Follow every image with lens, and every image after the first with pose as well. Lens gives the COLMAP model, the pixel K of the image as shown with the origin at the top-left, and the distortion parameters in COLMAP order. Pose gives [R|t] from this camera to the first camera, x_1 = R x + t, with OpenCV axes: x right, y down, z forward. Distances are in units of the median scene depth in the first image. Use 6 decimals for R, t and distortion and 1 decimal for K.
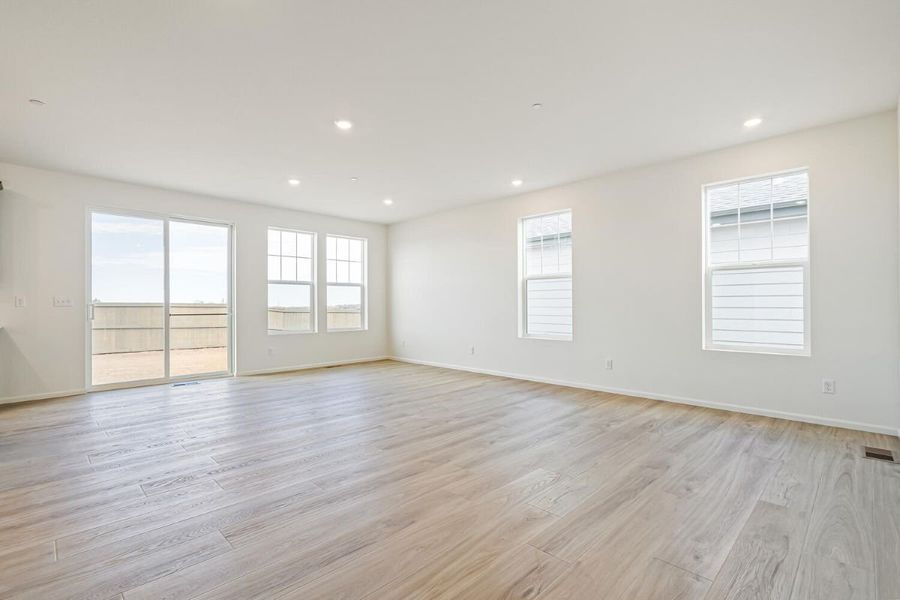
lens RADIAL K [[410.6, 0, 450.0], [0, 410.6, 300.0], [0, 0, 1]] dist [-0.001437, -0.000240]
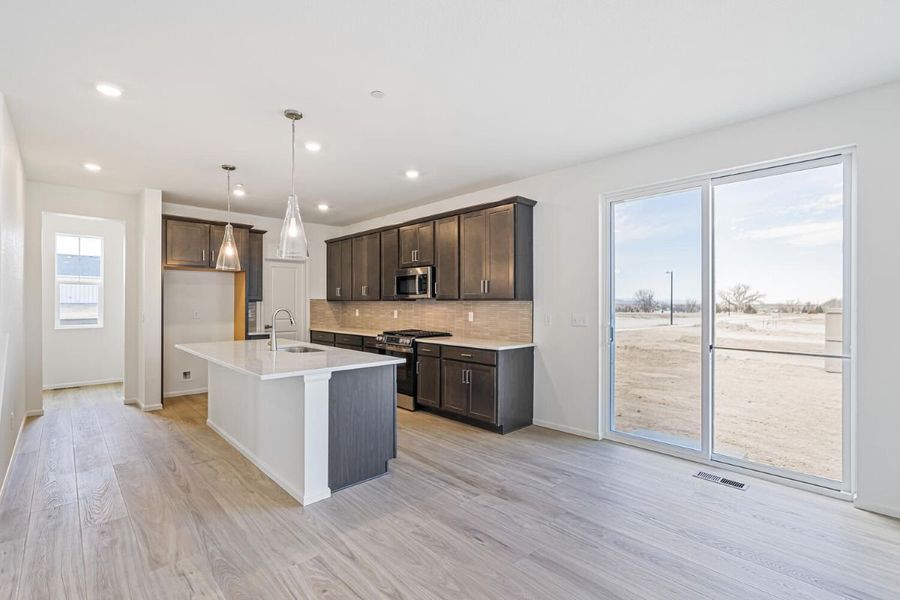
lens RADIAL K [[409.4, 0, 450.5], [0, 409.4, 302.2], [0, 0, 1]] dist [0.001898, 0.000466]
pose [[-0.019133, 0.000802, -0.999817, -0.083775], [0.008723, 0.999962, 0.000635, -0.027274], [0.999779, -0.008710, -0.019139, 0.567250]]
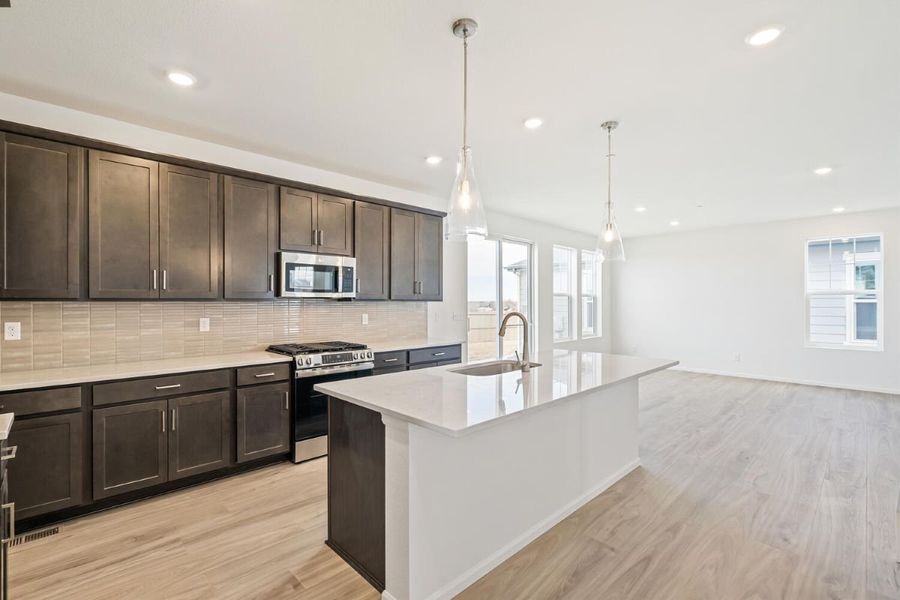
lens RADIAL K [[404.7, 0, 443.0], [0, 404.7, 298.5], [0, 0, 1]] dist [-0.001983, -0.000273]
pose [[0.999848, -0.000986, -0.017391, -0.722589], [0.000955, 0.999998, -0.001750, -0.032738], [0.017393, 0.001734, 0.999847, -0.094952]]
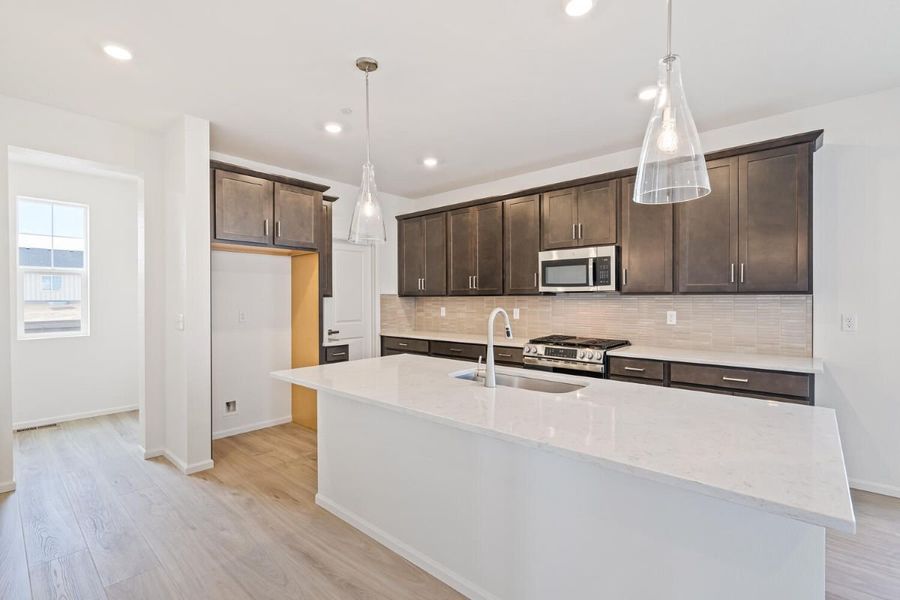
lens RADIAL K [[410.6, 0, 450.0], [0, 410.6, 300.0], [0, 0, 1]] dist [-0.001437, -0.000240]
pose [[0.064881, 0.005923, -0.997875, -0.339635], [0.012530, 0.999899, 0.006750, -0.029676], [0.997814, -0.012942, 0.064801, 0.261041]]
